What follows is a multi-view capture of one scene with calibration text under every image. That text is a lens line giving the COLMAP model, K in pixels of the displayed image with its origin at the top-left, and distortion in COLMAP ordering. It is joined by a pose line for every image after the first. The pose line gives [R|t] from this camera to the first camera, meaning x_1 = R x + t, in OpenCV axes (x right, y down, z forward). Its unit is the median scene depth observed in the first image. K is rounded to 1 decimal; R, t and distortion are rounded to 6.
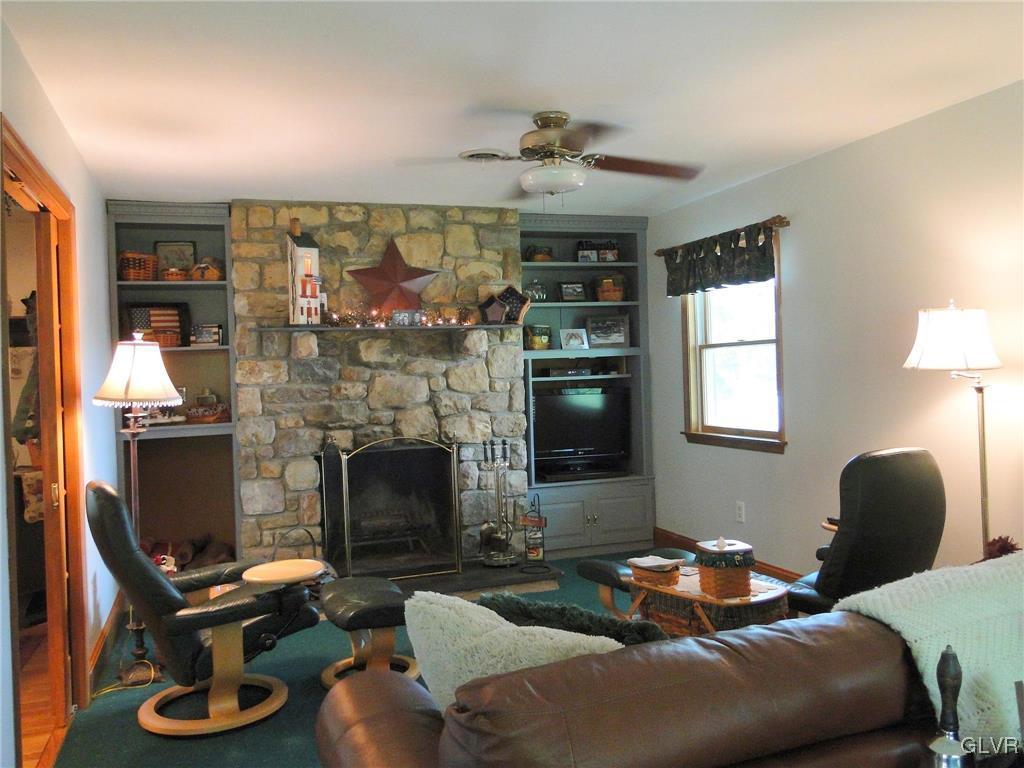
lens RADIAL K [[855.1, 0, 521.8], [0, 855.1, 380.0], [0, 0, 1]] dist [0.000203, -0.014524]
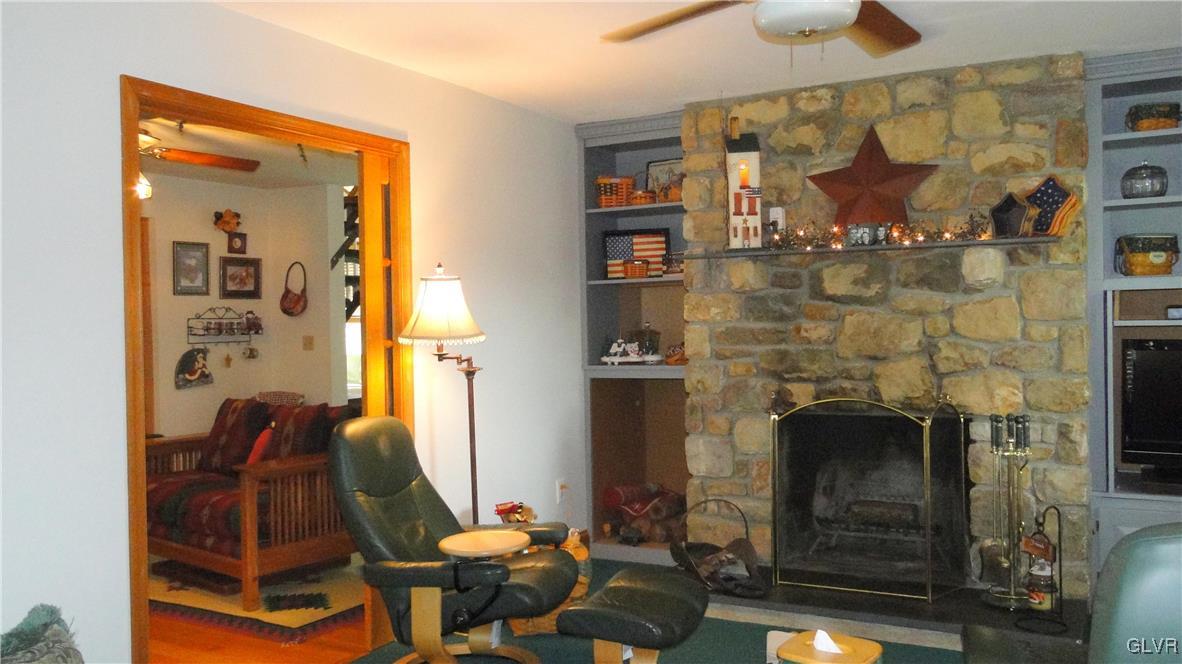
lens RADIAL K [[981.0, 0, 587.0], [0, 981.0, 328.6], [0, 0, 1]] dist [0.008305, -0.028227]
pose [[0.656688, 0.027842, -0.753648, 0.330329], [-0.012630, 0.999584, 0.025922, -0.011277], [0.754056, -0.007504, 0.656767, 0.269669]]
